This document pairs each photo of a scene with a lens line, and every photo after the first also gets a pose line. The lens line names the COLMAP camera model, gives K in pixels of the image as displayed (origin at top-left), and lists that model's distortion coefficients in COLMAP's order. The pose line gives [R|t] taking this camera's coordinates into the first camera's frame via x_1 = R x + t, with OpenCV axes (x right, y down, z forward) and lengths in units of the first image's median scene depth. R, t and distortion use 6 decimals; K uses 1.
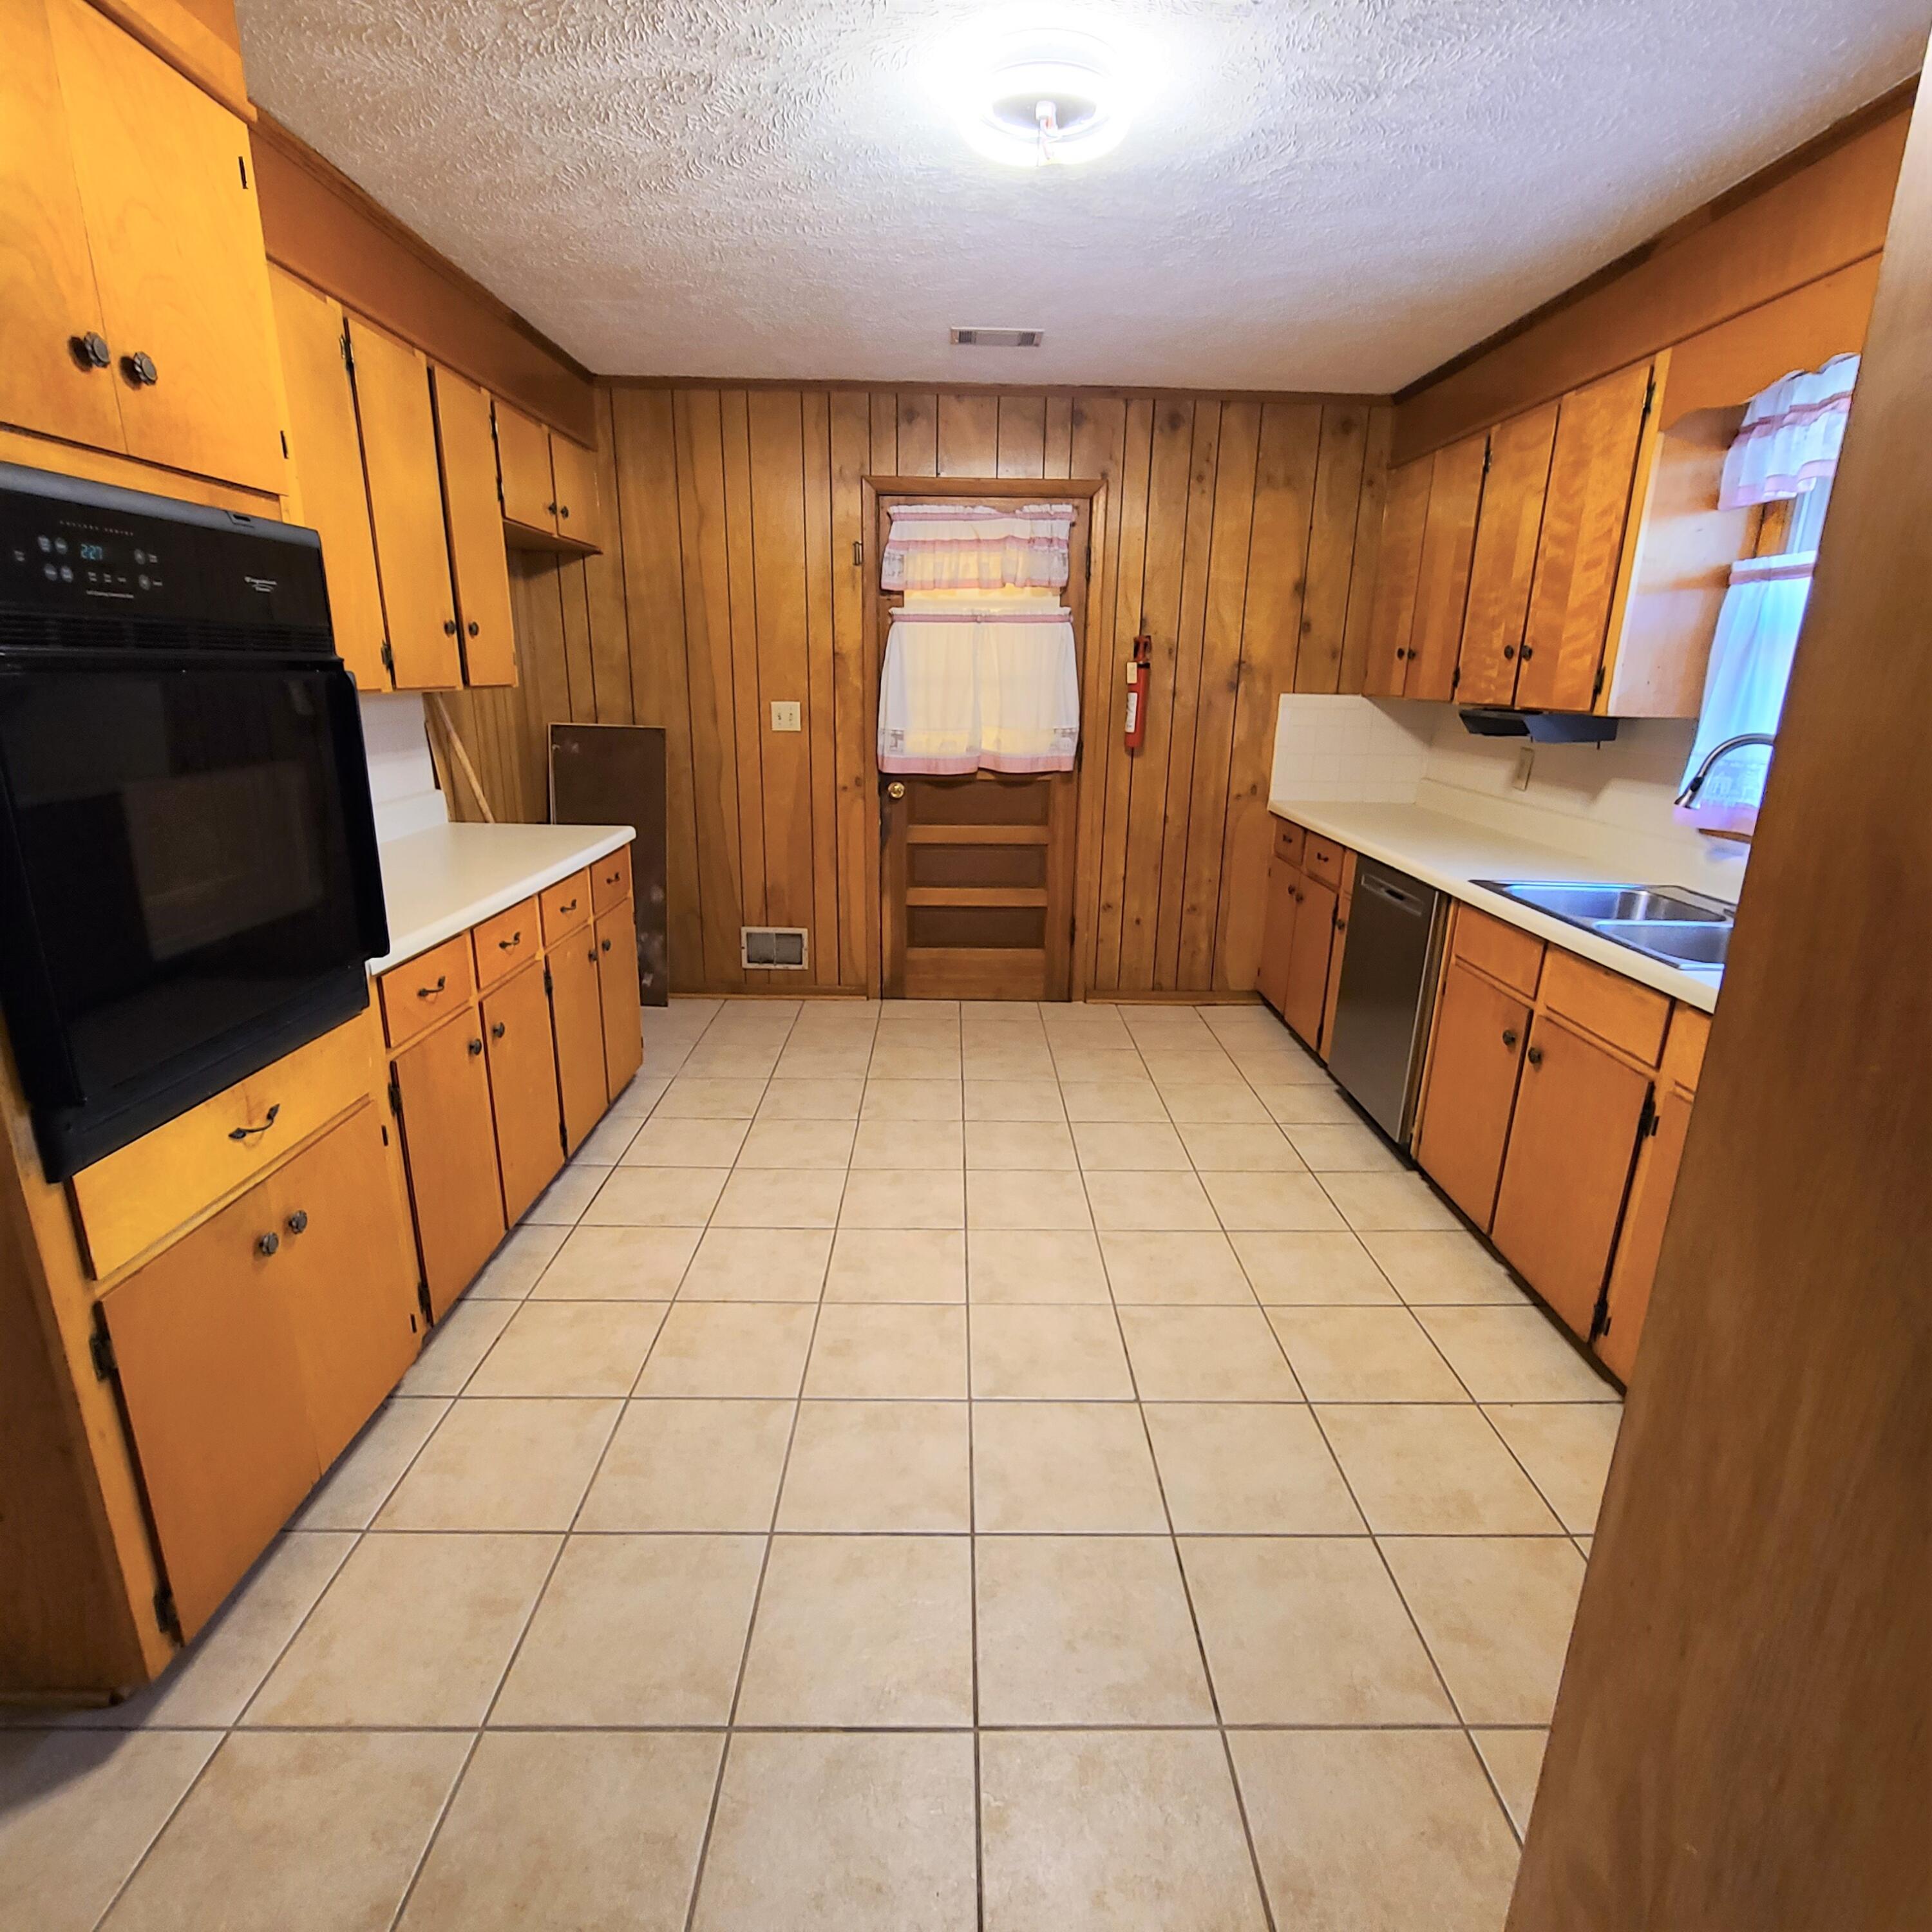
lens RADIAL K [[1049.8, 0, 970.4], [0, 1049.8, 972.4], [0, 0, 1]] dist [-0.007770, 0.003609]
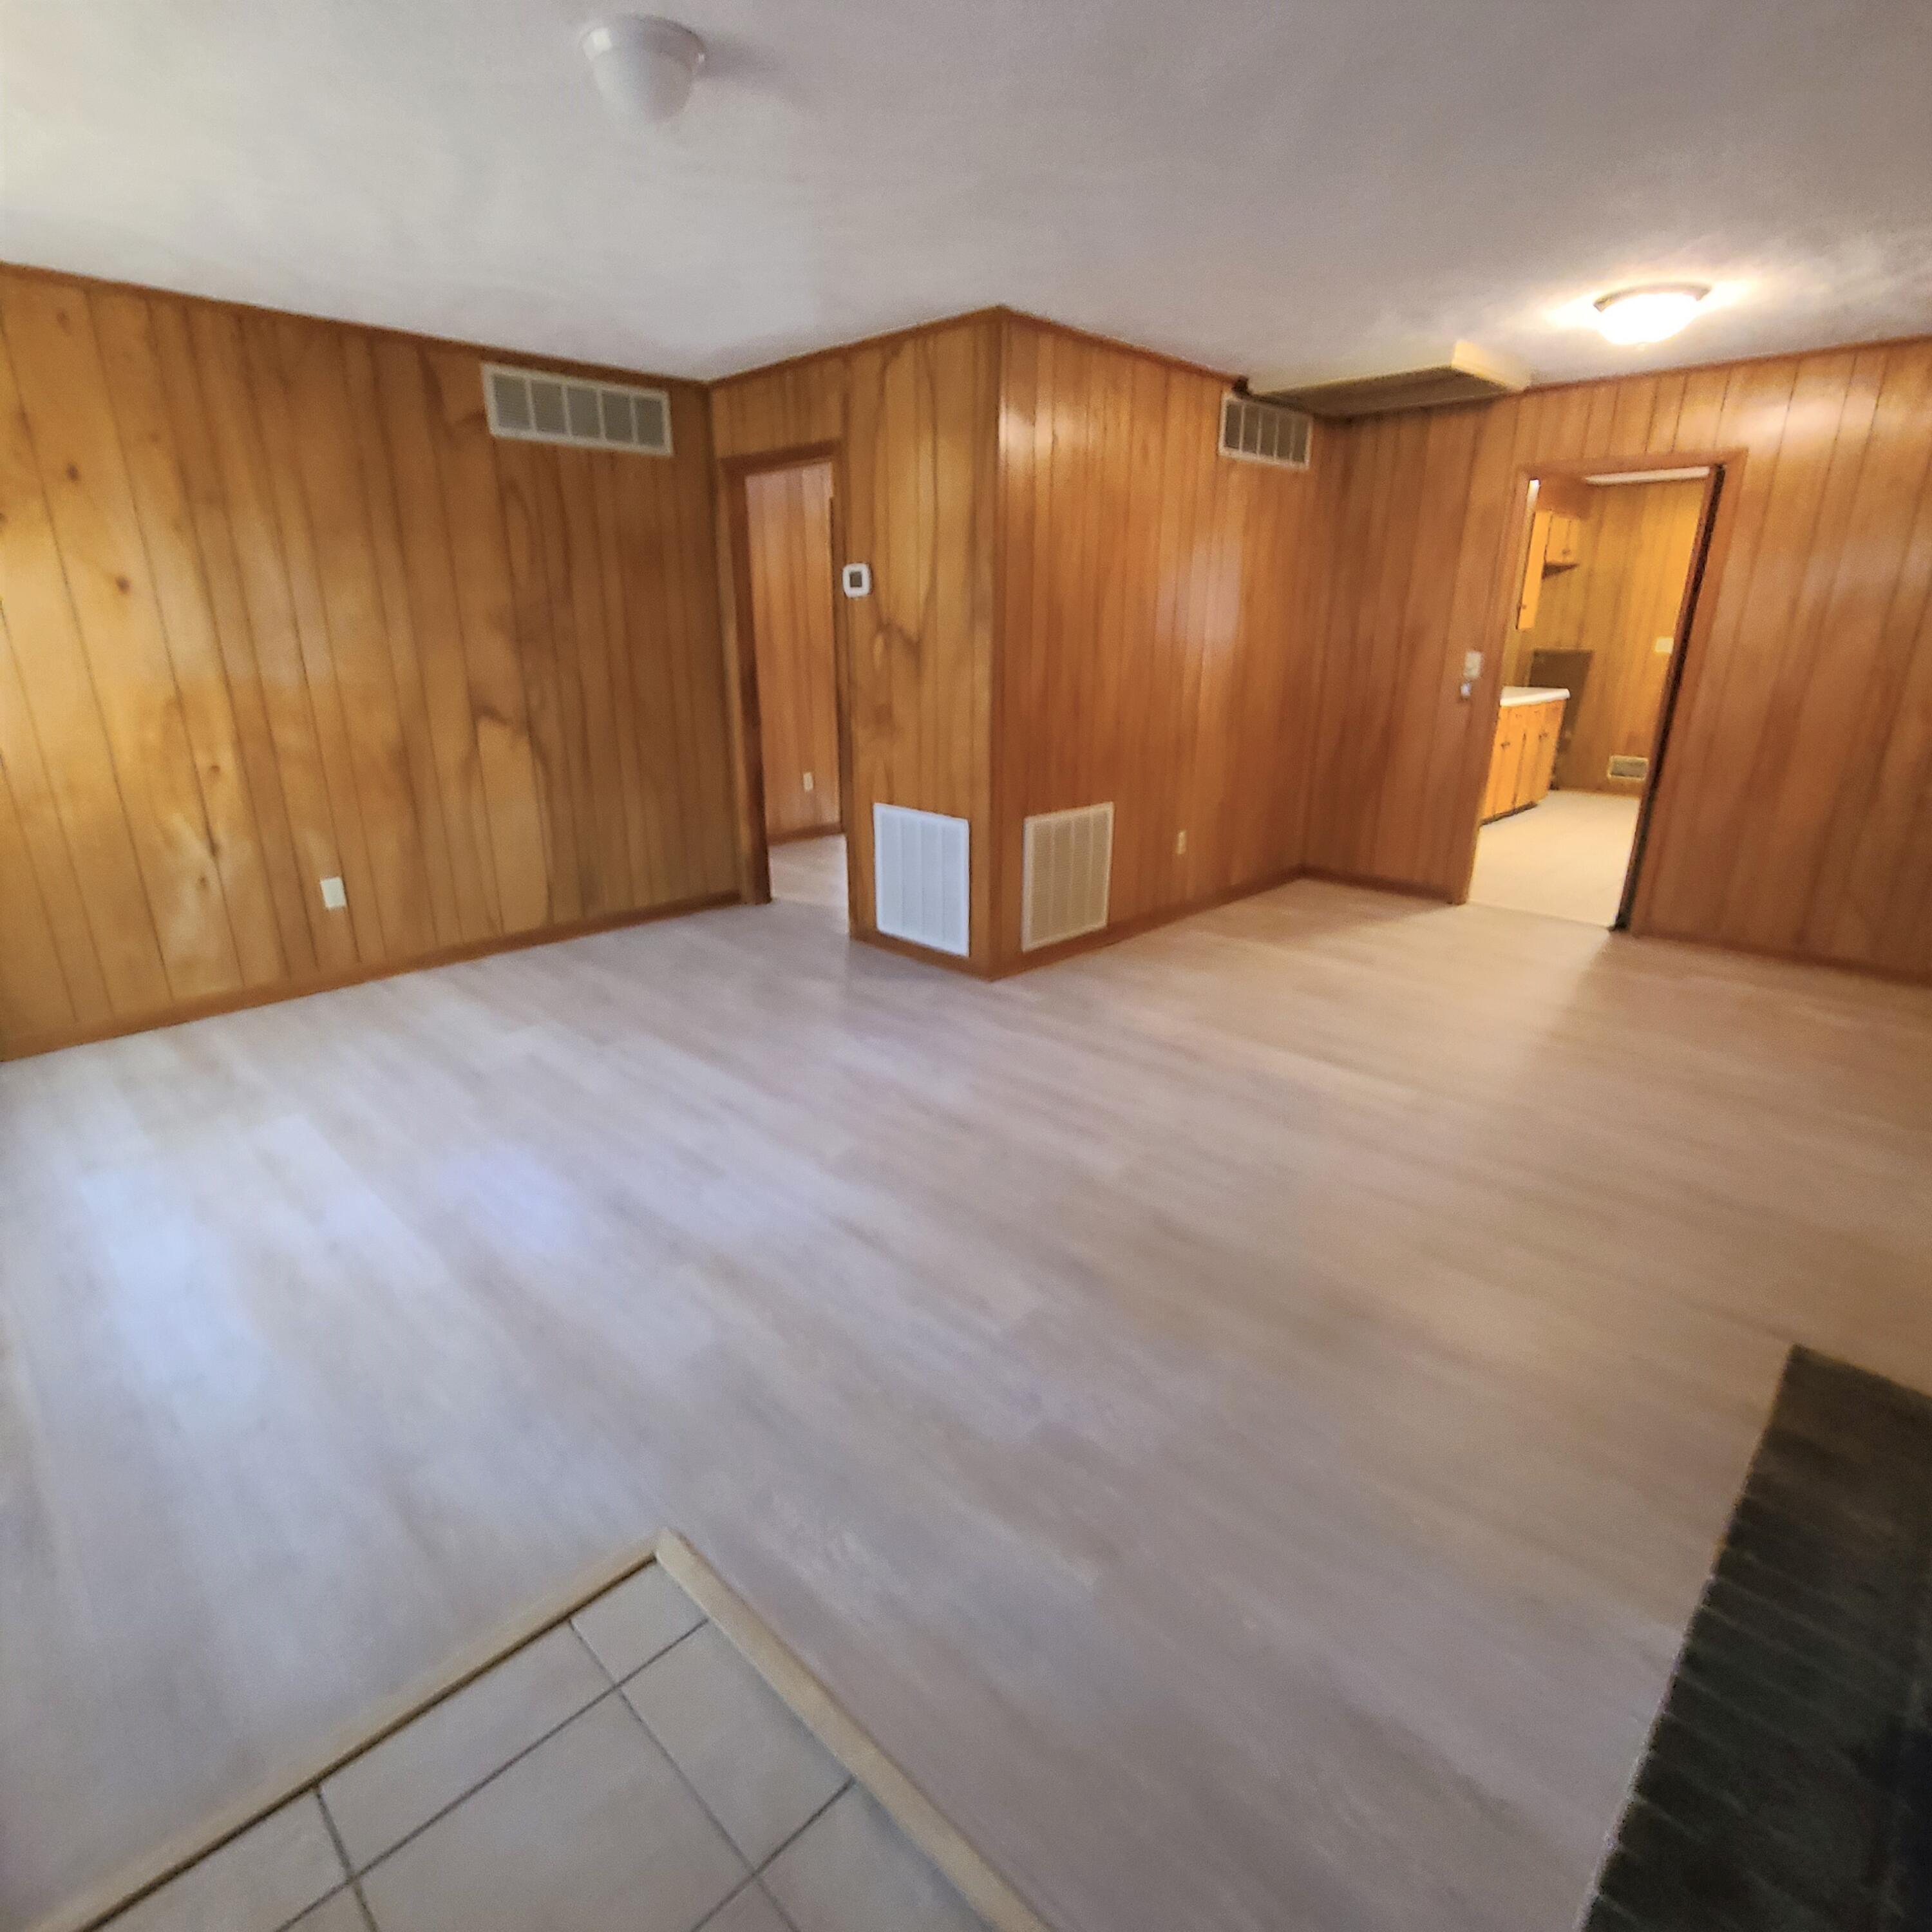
lens RADIAL K [[1049.8, 0, 957.0], [0, 1049.8, 972.3], [0, 0, 1]] dist [-0.007770, 0.003609]
pose [[0.696390, 0.208135, -0.686819, 0.547728], [-0.188247, 0.976488, 0.105047, 0.578922], [0.692534, 0.056137, 0.719197, -1.881599]]
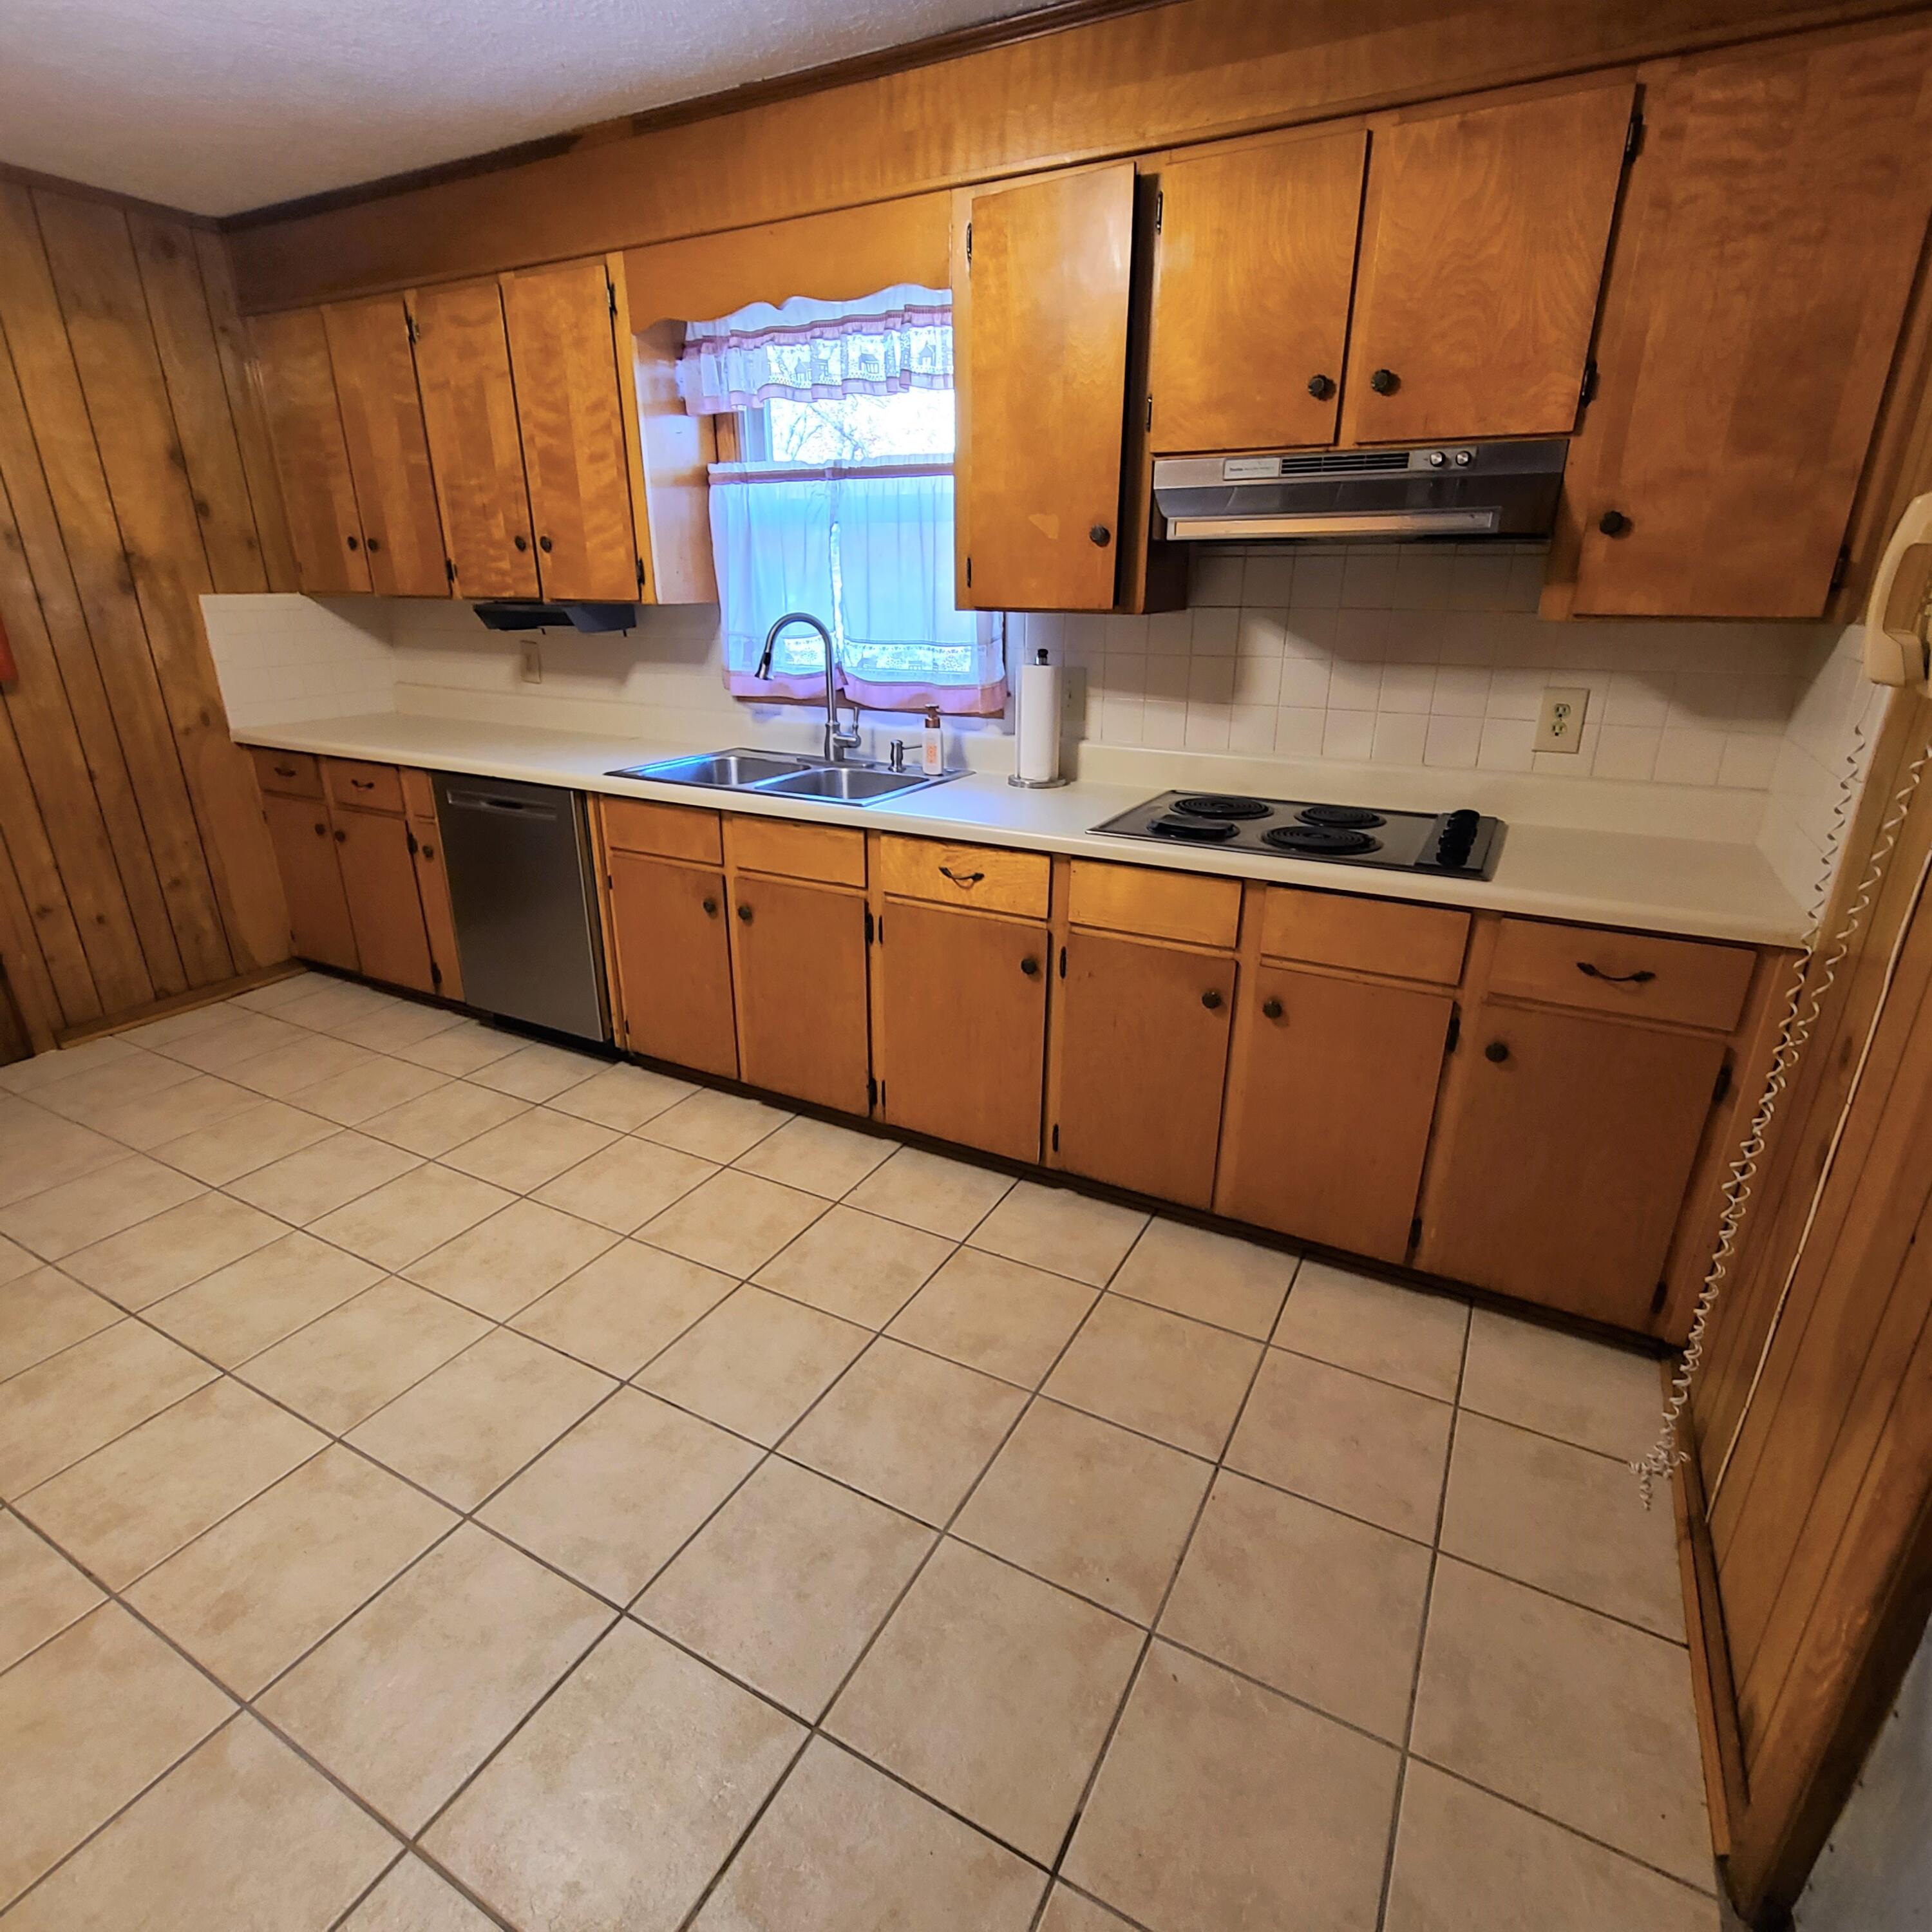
lens RADIAL K [[1049.8, 0, 961.1], [0, 1049.8, 974.6], [0, 0, 1]] dist [-0.007770, 0.003609]
pose [[0.493123, -0.326159, 0.806505, -0.237813], [0.246996, 0.941400, 0.229691, -0.050759], [-0.834160, 0.085938, 0.544786, 0.162333]]
